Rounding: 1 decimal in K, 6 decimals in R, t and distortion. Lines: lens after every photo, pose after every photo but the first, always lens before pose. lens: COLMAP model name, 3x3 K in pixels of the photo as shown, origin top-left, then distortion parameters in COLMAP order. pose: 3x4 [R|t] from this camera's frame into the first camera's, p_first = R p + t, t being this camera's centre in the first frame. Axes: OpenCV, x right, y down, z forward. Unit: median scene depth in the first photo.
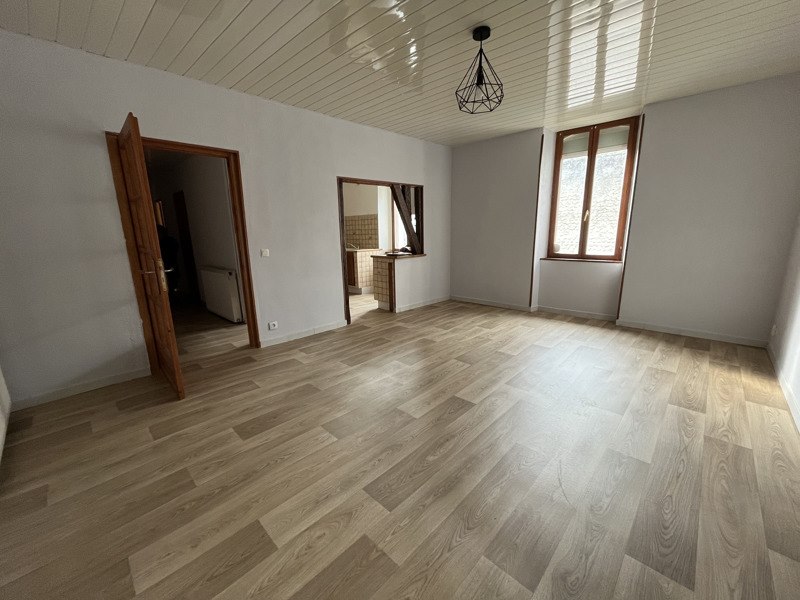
lens RADIAL K [[313.9, 0, 400.1], [0, 313.9, 303.5], [0, 0, 1]] dist [0.000397, 0.000108]
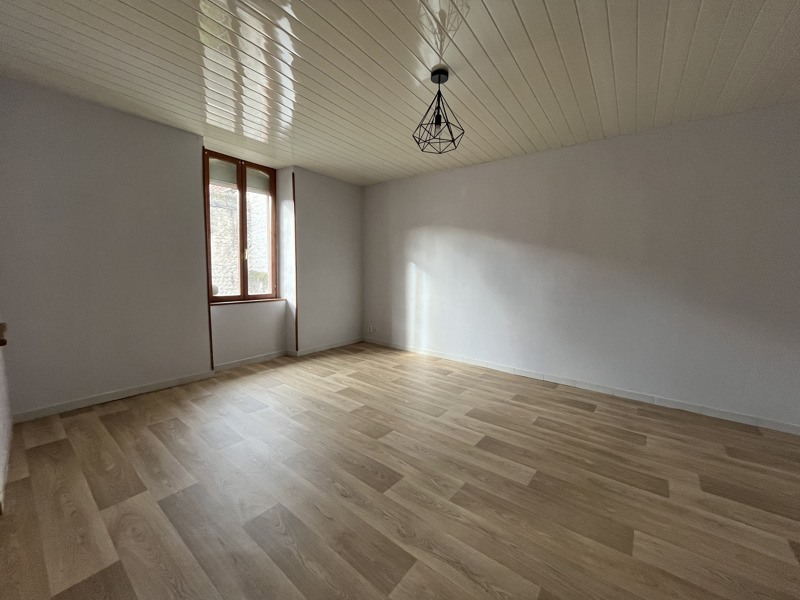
lens RADIAL K [[325.2, 0, 380.1], [0, 325.2, 314.0], [0, 0, 1]] dist [-0.036061, 0.018872]
pose [[-0.080372, -0.129687, 0.988292, -0.423203], [0.193390, 0.970630, 0.143097, -0.177349], [-0.977824, 0.202627, -0.052931, 0.737214]]
